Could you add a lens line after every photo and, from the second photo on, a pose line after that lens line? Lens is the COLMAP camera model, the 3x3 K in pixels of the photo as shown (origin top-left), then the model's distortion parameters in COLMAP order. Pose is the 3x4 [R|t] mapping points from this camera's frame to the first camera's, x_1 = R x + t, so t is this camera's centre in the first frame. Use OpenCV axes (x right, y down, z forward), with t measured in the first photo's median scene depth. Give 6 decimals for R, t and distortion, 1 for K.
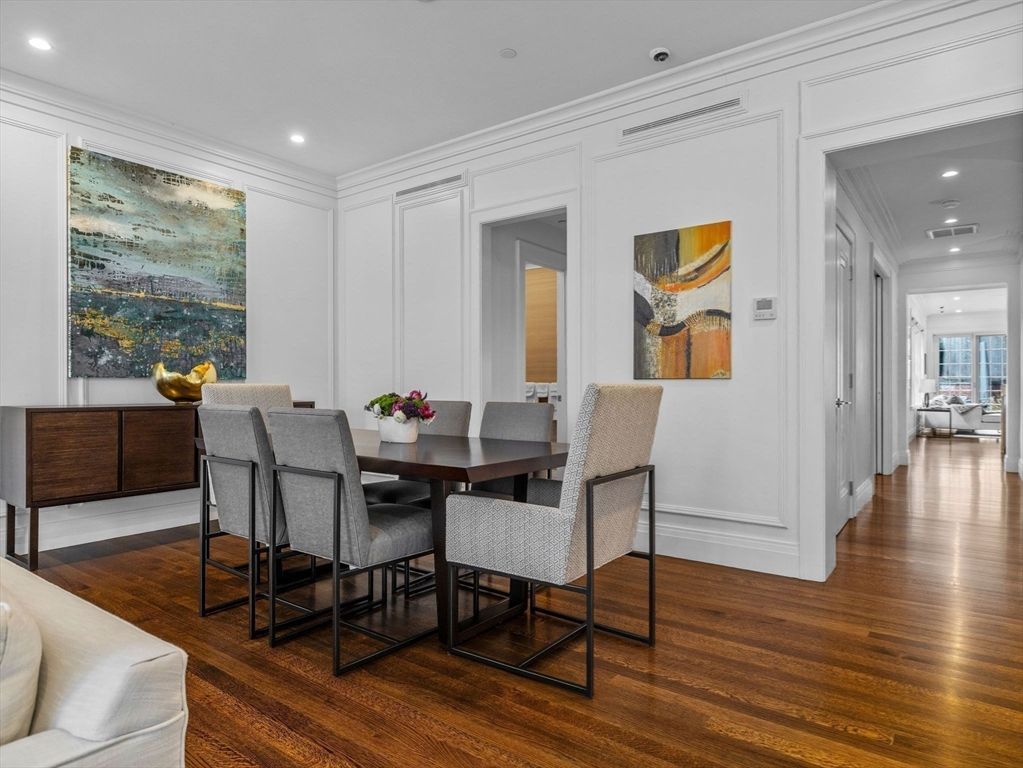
lens RADIAL K [[618.6, 0, 510.2], [0, 618.6, 386.9], [0, 0, 1]] dist [-0.000222, -0.000519]
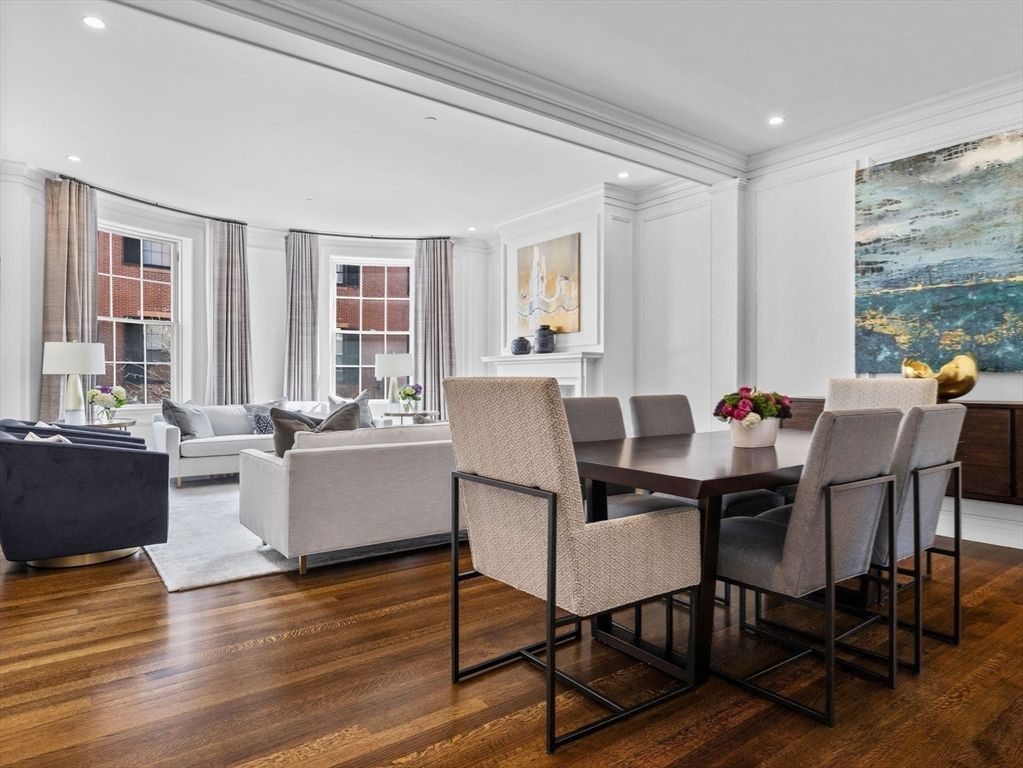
lens RADIAL K [[618.6, 0, 510.1], [0, 618.6, 379.1], [0, 0, 1]] dist [-0.000222, -0.000519]
pose [[-0.285858, -0.002442, -0.958269, 0.536231], [-0.004031, 0.999991, -0.001346, -0.000815], [0.958263, 0.003478, -0.285865, 0.677950]]
